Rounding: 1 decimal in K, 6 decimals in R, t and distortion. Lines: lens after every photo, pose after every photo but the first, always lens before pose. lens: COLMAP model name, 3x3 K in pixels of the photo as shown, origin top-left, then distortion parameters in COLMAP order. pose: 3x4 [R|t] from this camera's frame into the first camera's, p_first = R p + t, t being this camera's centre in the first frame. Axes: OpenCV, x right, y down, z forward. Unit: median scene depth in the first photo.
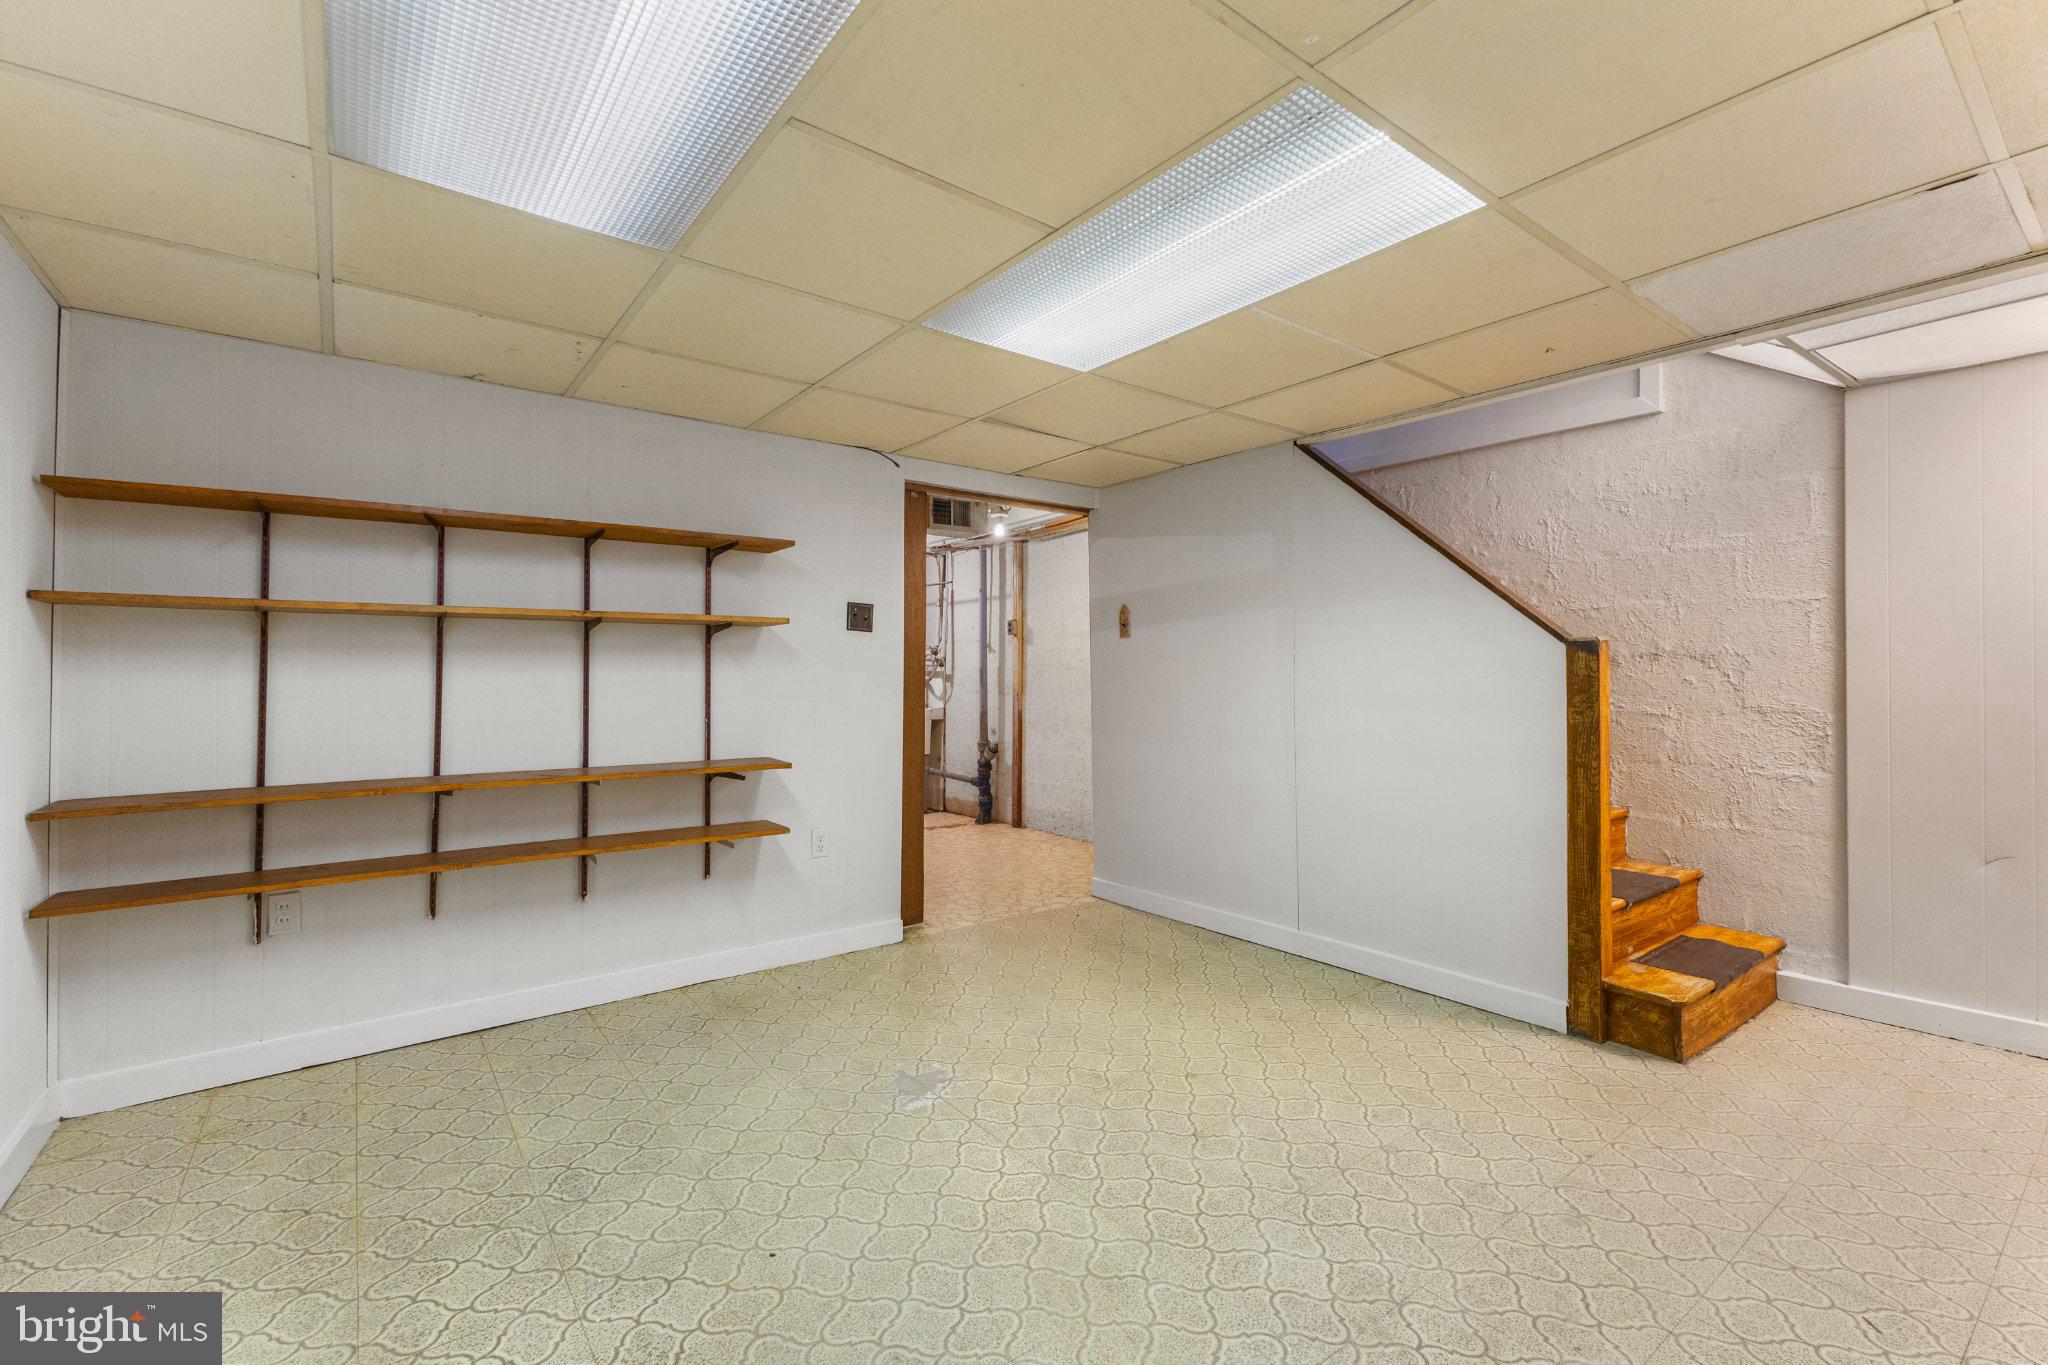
lens RADIAL K [[880.3, 0, 1028.4], [0, 880.3, 671.5], [0, 0, 1]] dist [0.003212, 0.000017]
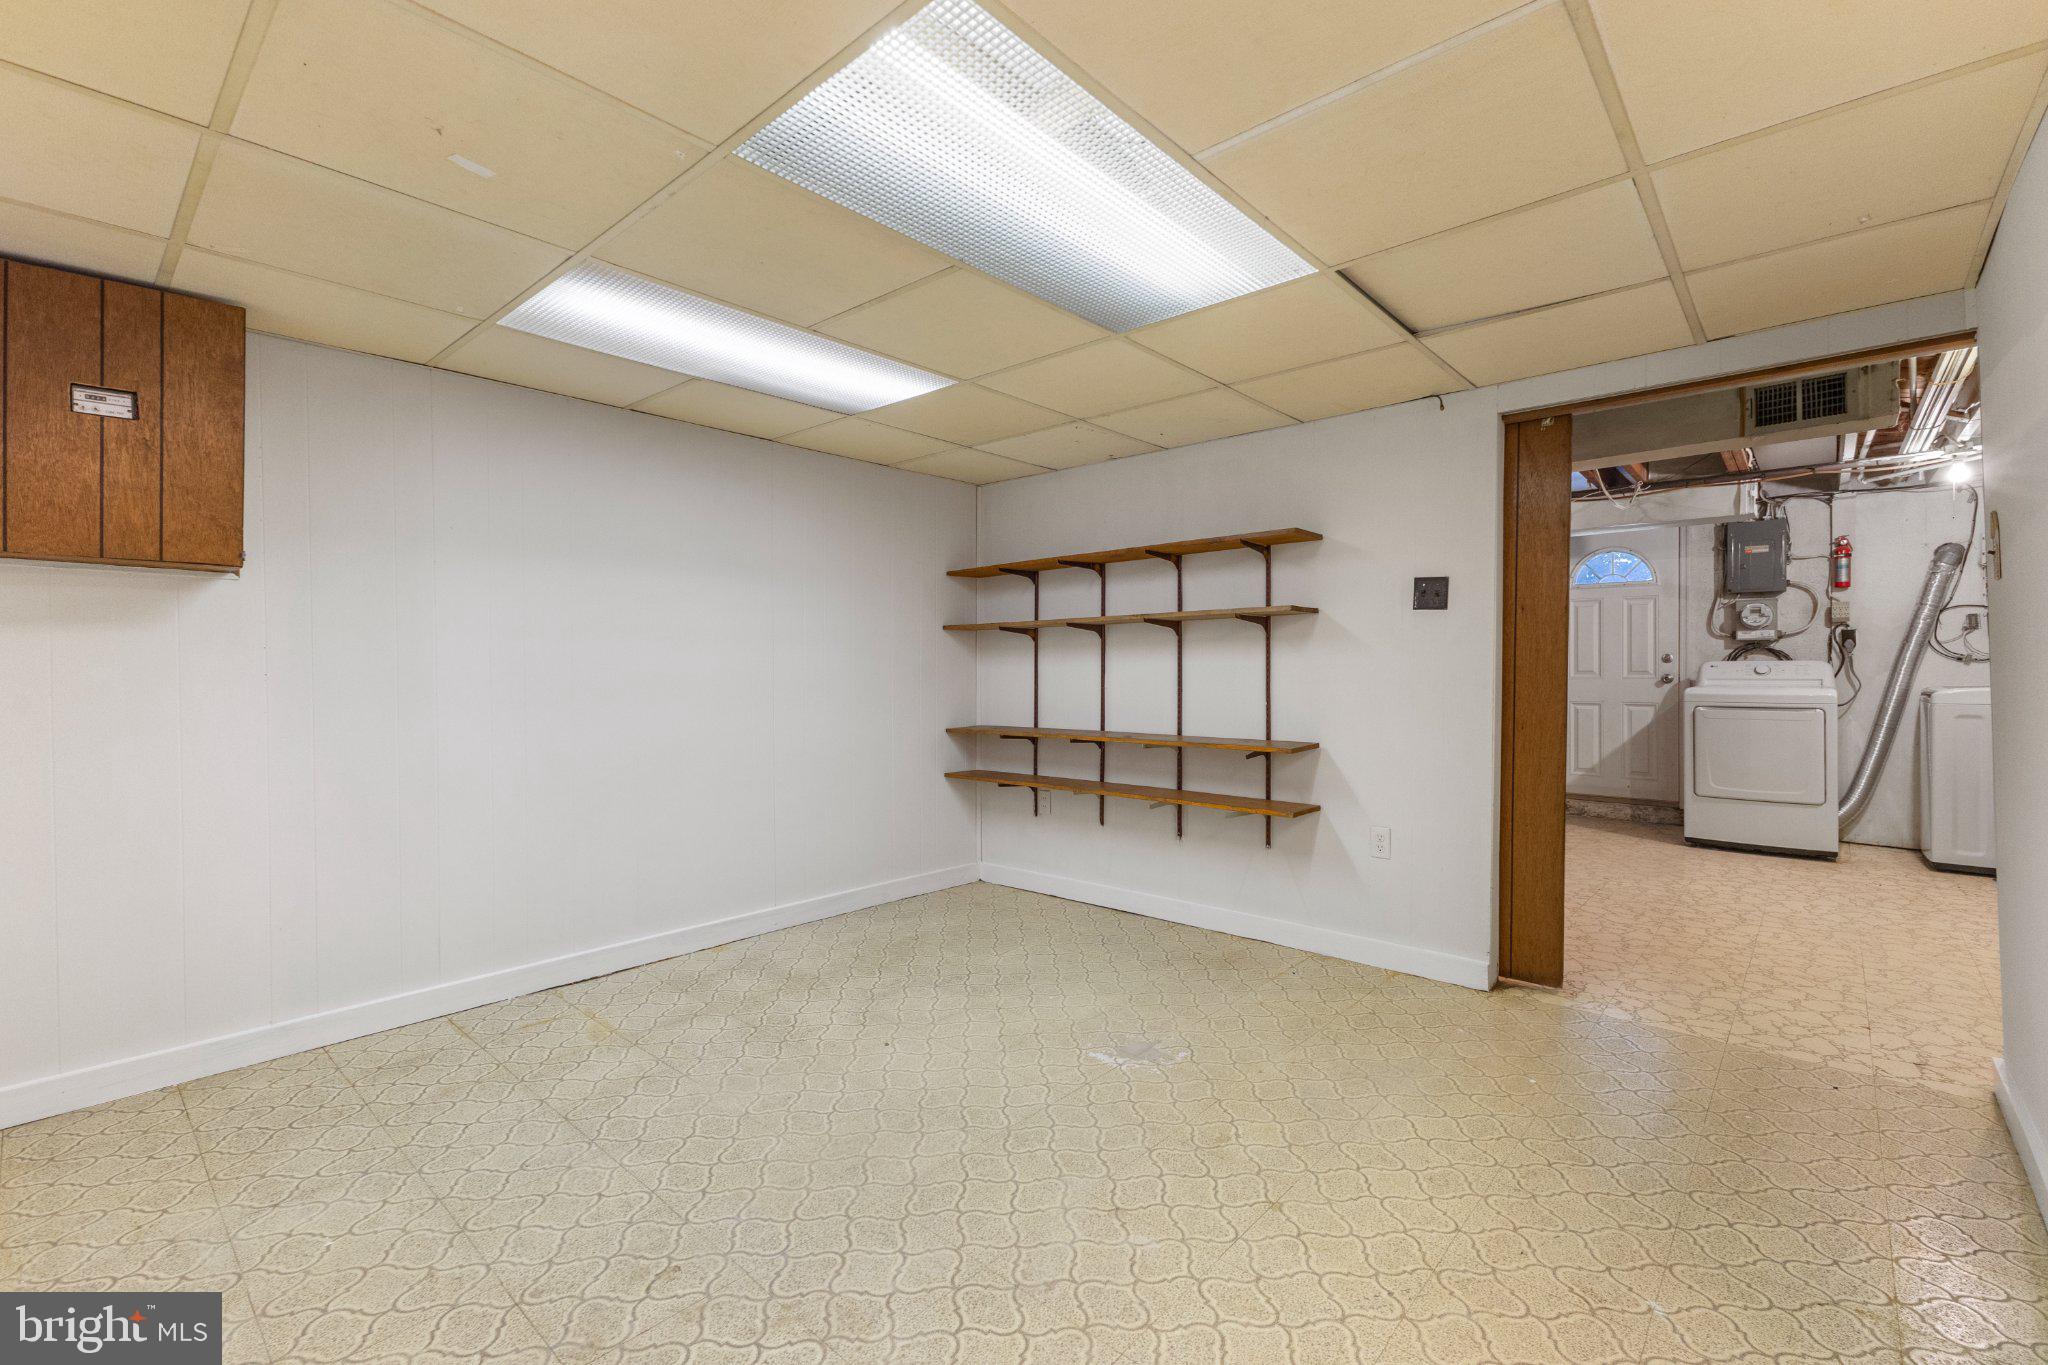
lens RADIAL K [[889.2, 0, 1021.7], [0, 889.2, 661.5], [0, 0, 1]] dist [-0.000918, -0.000057]
pose [[0.180635, -0.003547, -0.983544, 0.721931], [0.013887, 0.999903, -0.001055, 0.000626], [0.983452, -0.013468, 0.180667, 0.544560]]
